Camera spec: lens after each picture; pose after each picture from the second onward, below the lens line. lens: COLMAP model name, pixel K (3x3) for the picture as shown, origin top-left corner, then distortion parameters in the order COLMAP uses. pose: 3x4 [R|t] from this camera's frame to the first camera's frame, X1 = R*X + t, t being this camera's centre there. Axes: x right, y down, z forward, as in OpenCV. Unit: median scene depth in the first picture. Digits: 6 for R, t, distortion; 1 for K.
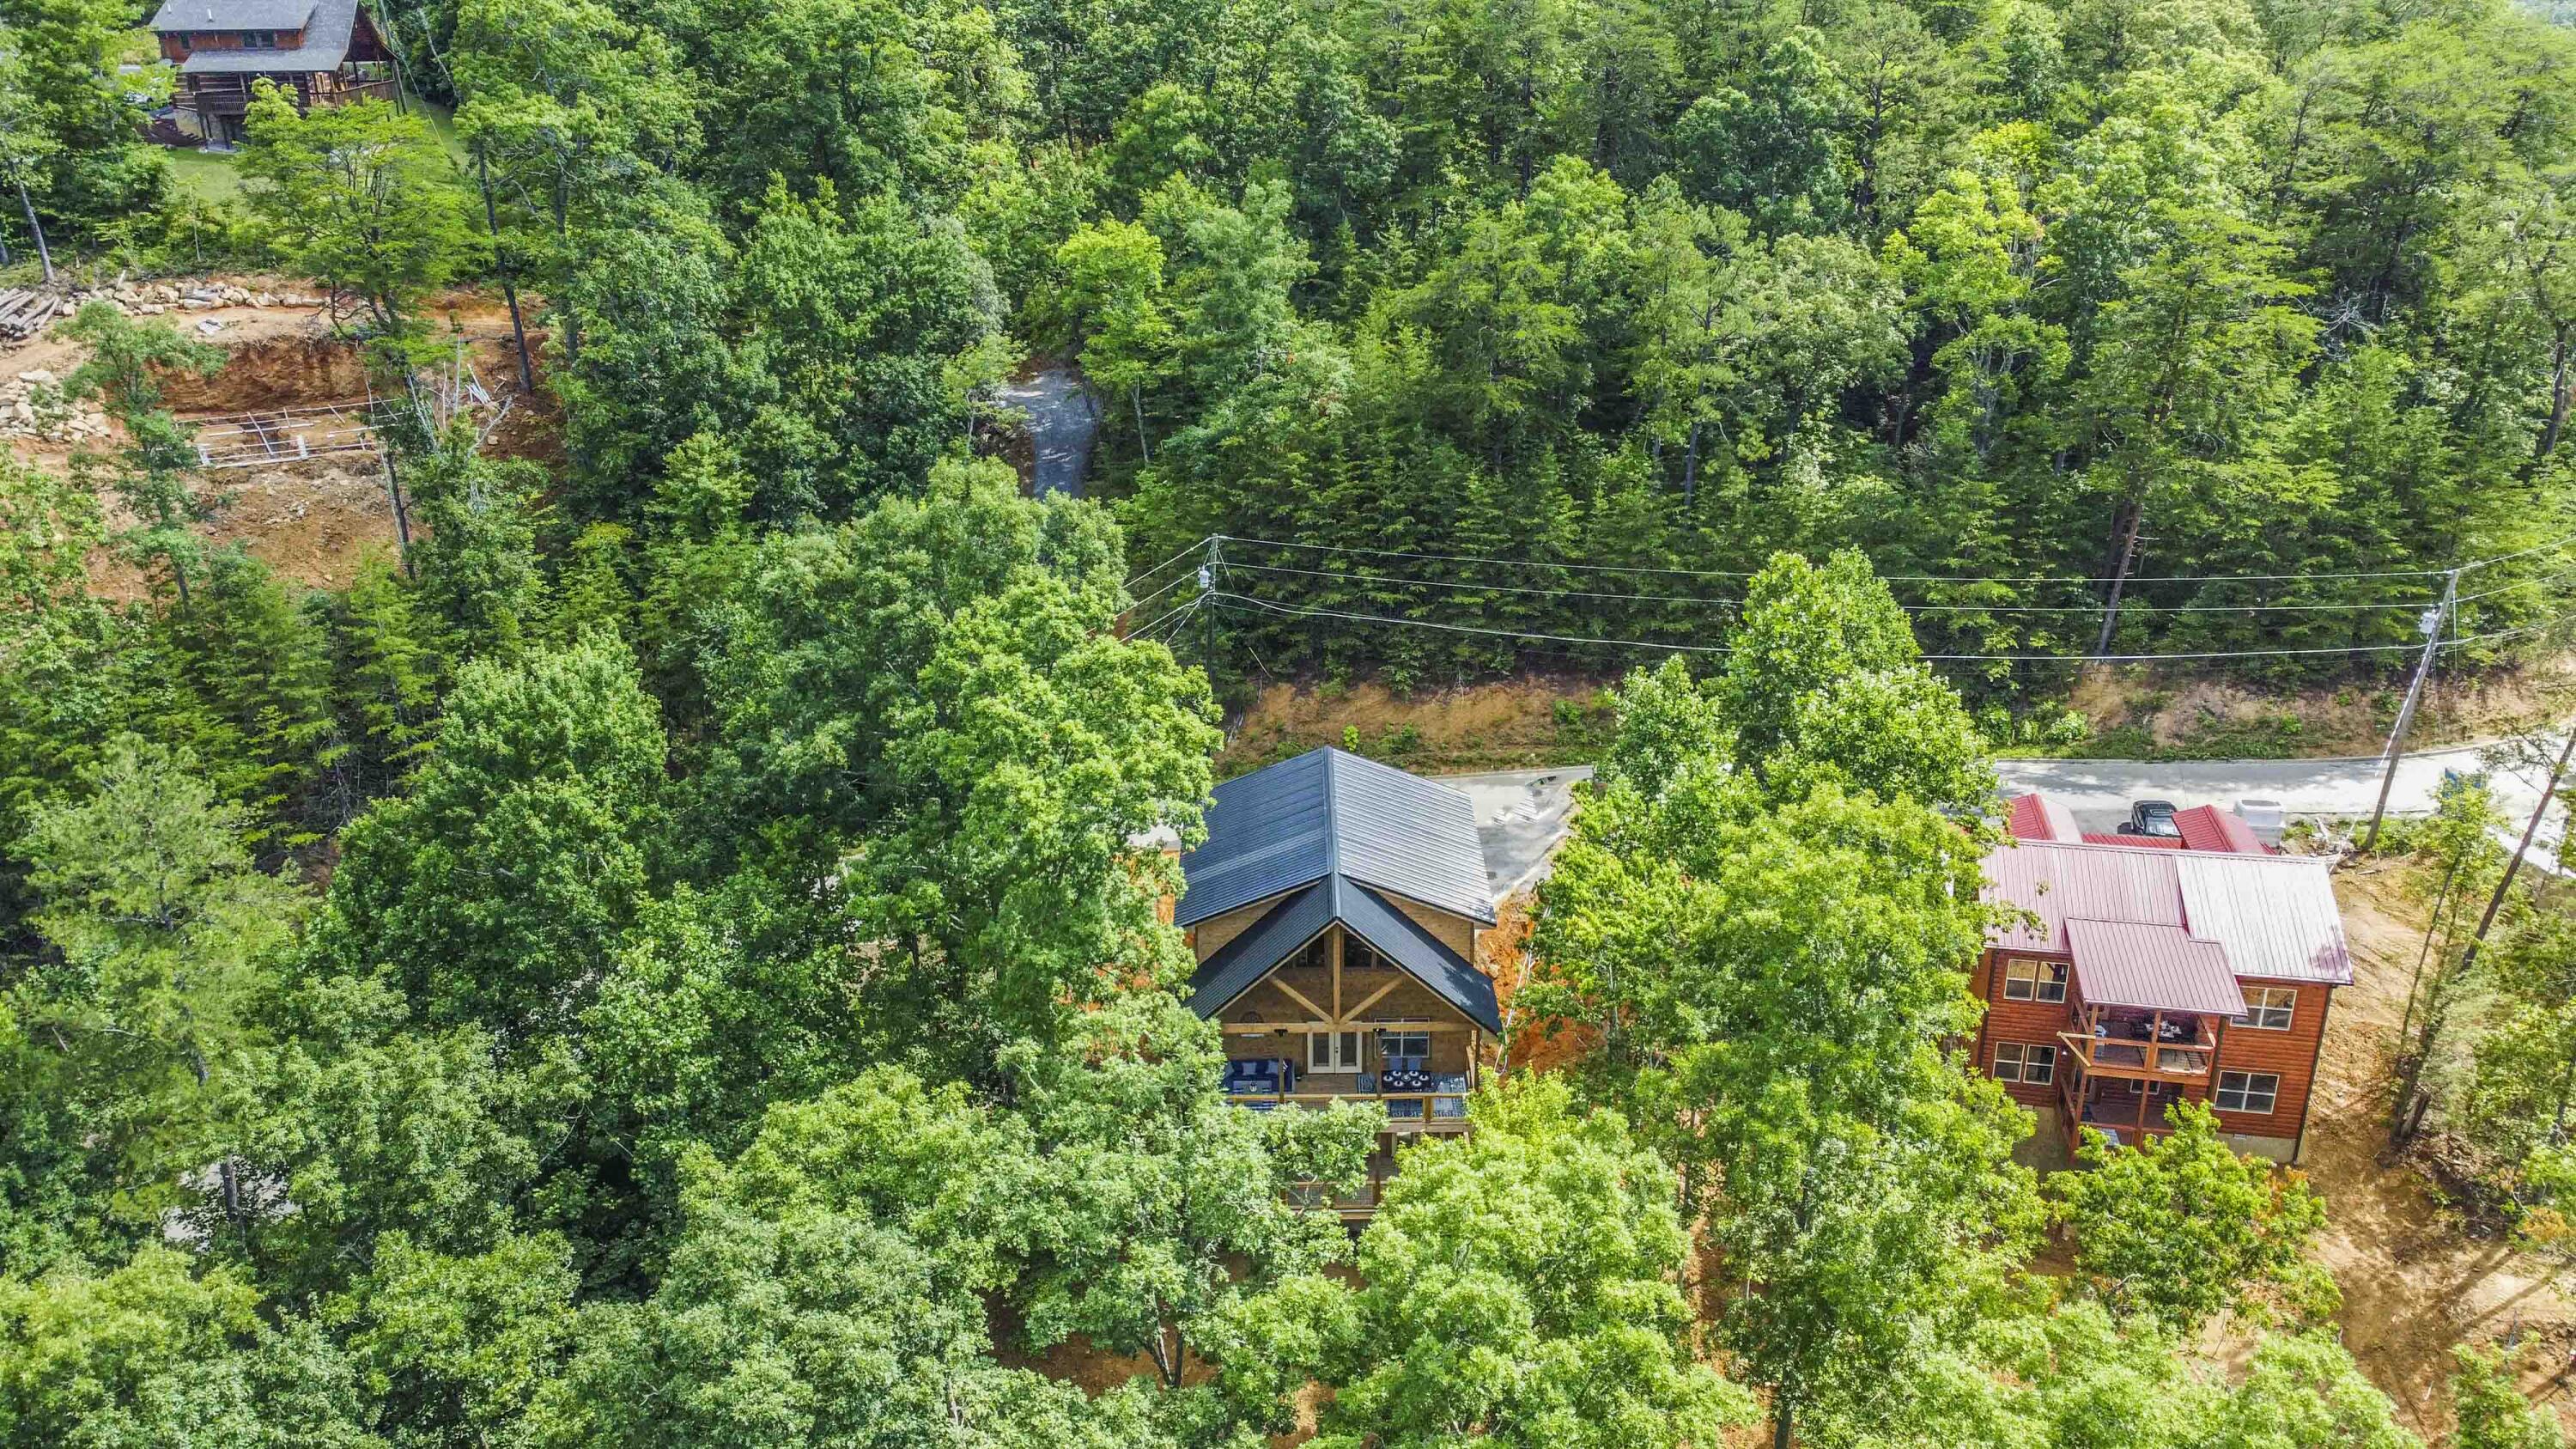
lens RADIAL K [[1954.9, 0, 1284.6], [0, 1954.9, 728.1], [0, 0, 1]] dist [0.000254, -0.005717]
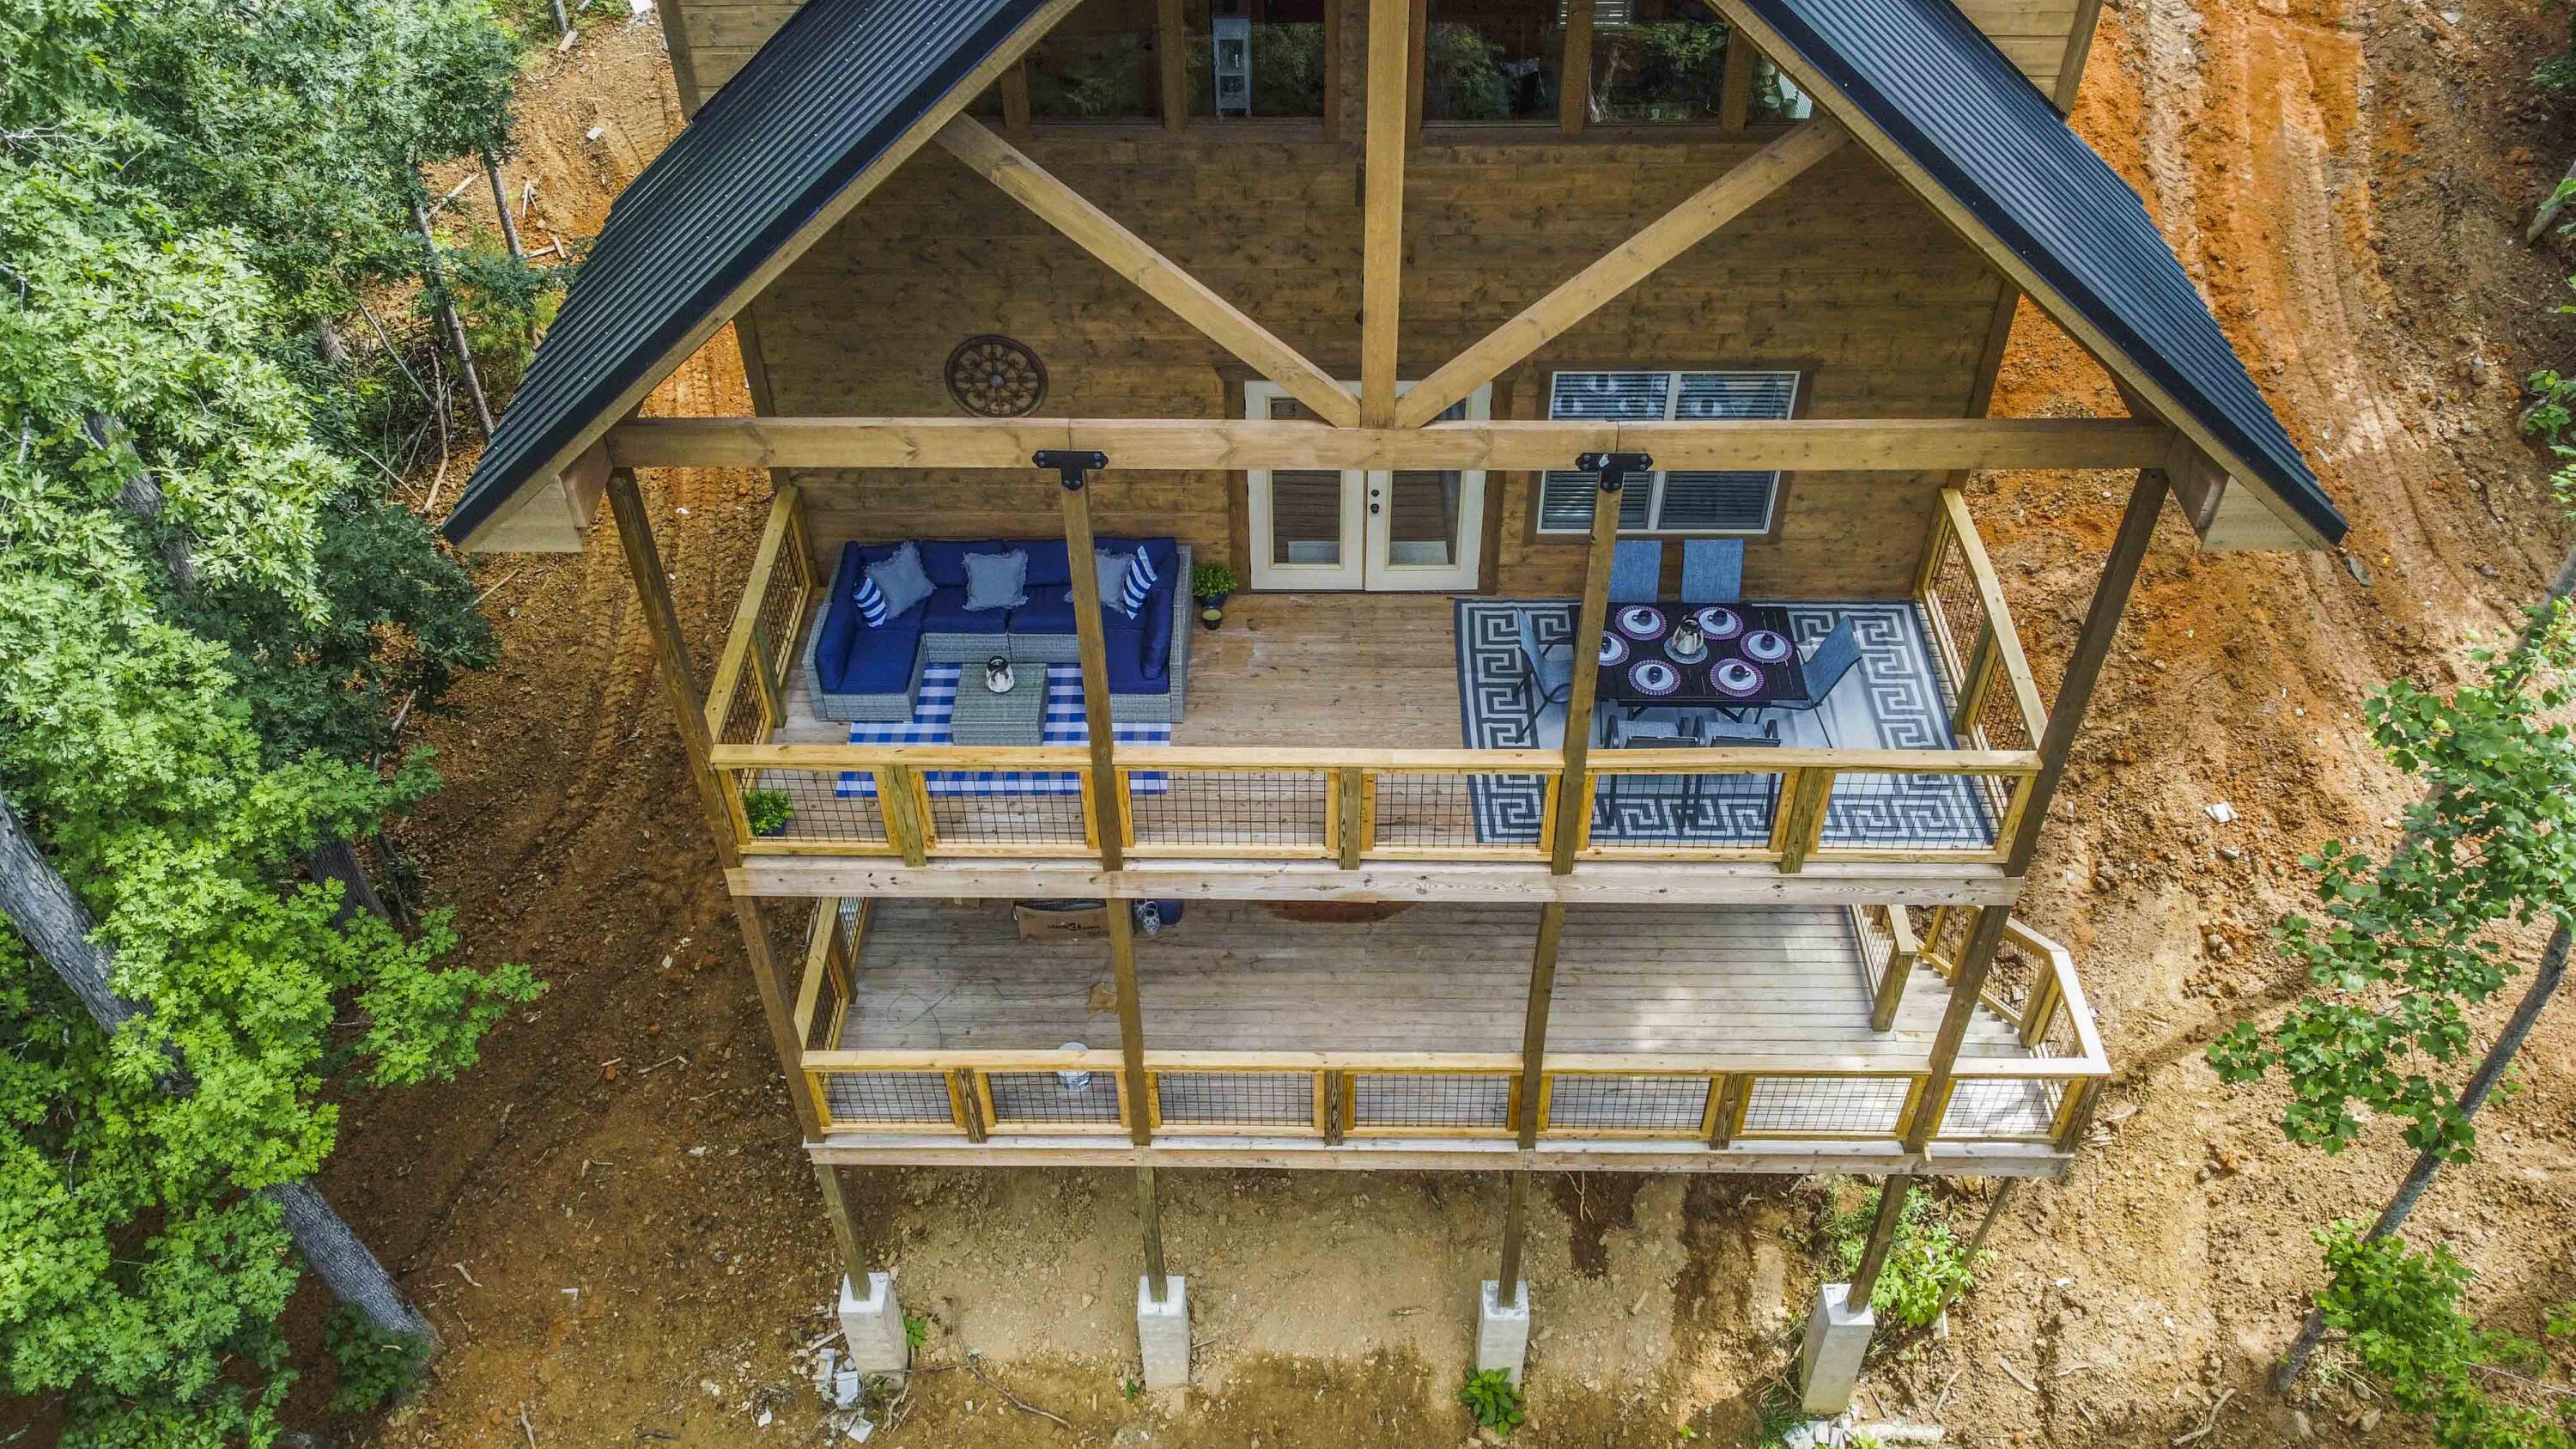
lens RADIAL K [[1954.9, 0, 1293.5], [0, 1954.9, 713.1], [0, 0, 1]] dist [0.000254, -0.005717]
pose [[0.999810, 0.016125, -0.010970, 0.015214], [-0.011132, 0.933699, 0.357886, 0.079651], [0.016014, -0.357696, 0.933701, 0.587561]]
